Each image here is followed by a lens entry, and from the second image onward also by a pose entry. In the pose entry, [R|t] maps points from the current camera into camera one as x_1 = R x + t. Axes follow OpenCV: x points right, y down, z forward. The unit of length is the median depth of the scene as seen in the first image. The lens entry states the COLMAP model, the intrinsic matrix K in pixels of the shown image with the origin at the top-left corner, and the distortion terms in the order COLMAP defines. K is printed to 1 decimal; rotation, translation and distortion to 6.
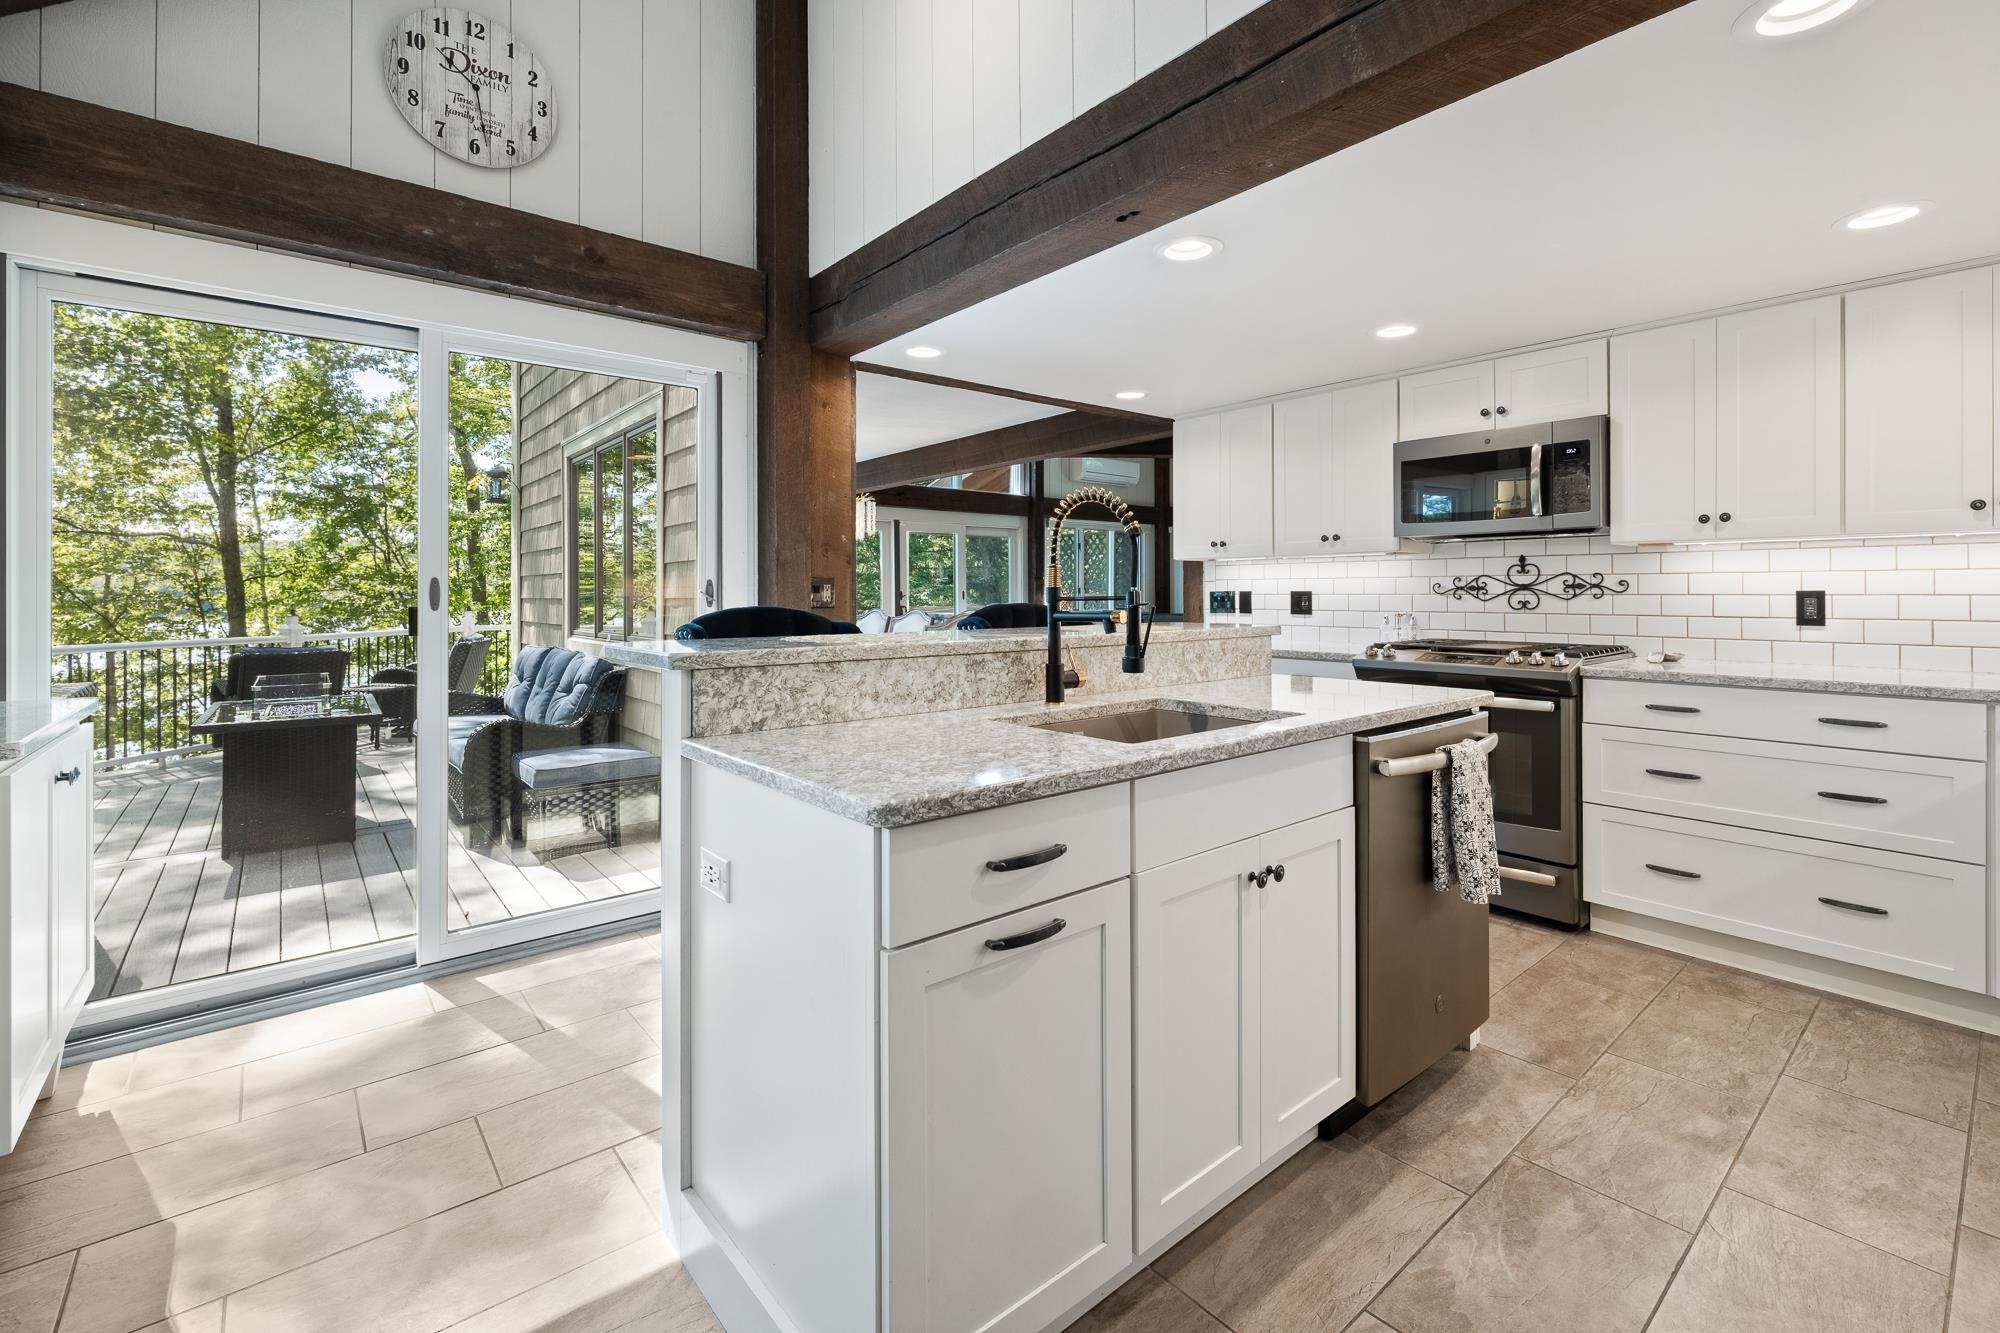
lens RADIAL K [[870.8, 0, 1000.6], [0, 870.8, 590.0], [0, 0, 1]] dist [-0.000989, -0.001582]
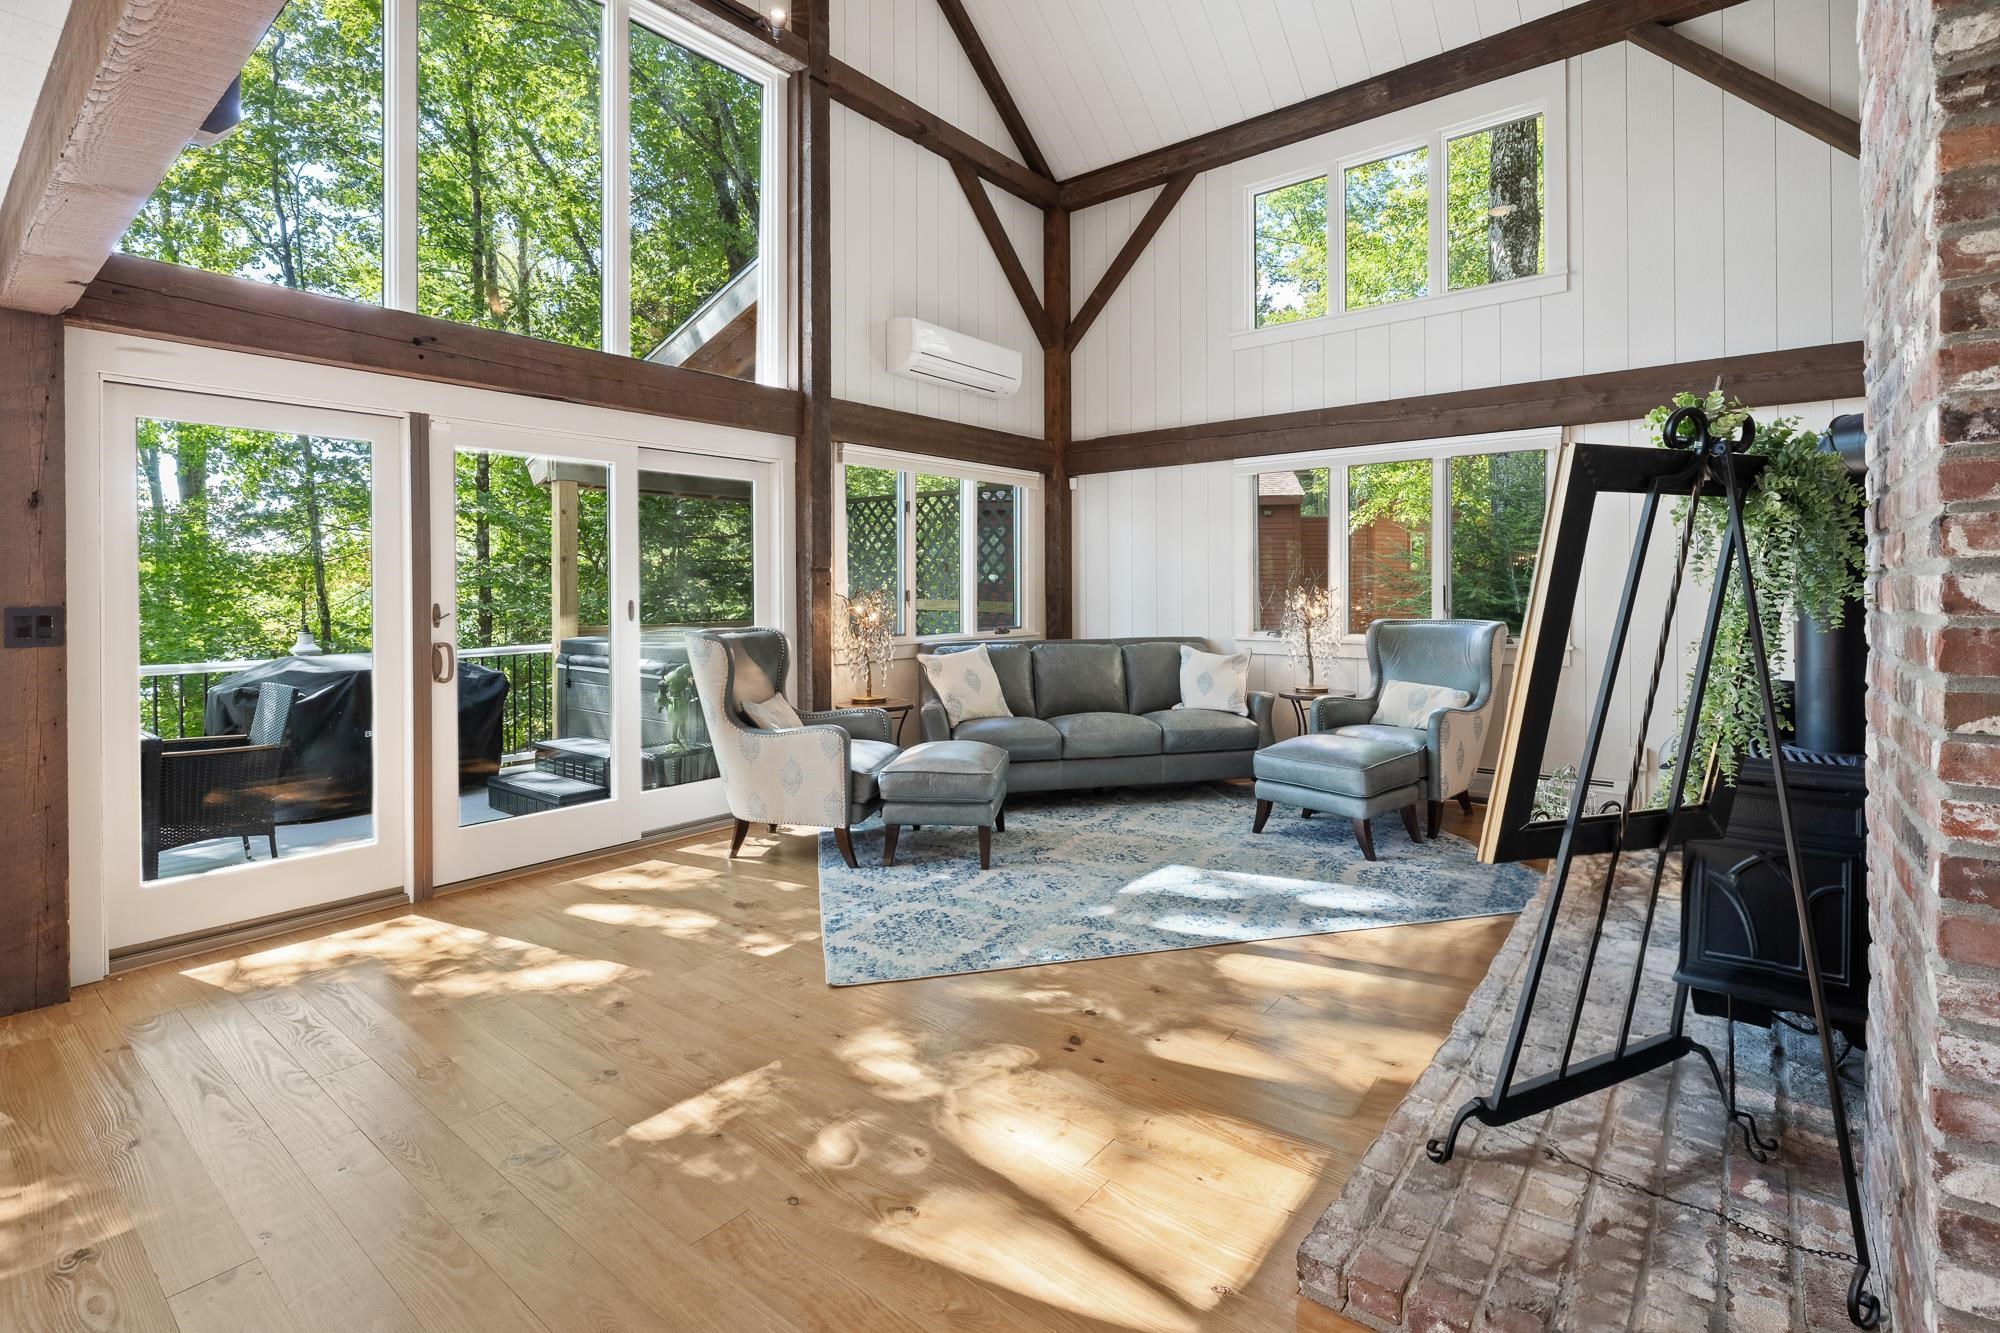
lens RADIAL K [[908.2, 0, 1009.5], [0, 908.2, 587.2], [0, 0, 1]] dist [0.000207, 0.000073]
pose [[0.978735, 0.001081, 0.205124, 0.192654], [-0.000910, 0.999999, -0.000925, -0.020164], [-0.205125, 0.000718, 0.978736, 2.207402]]
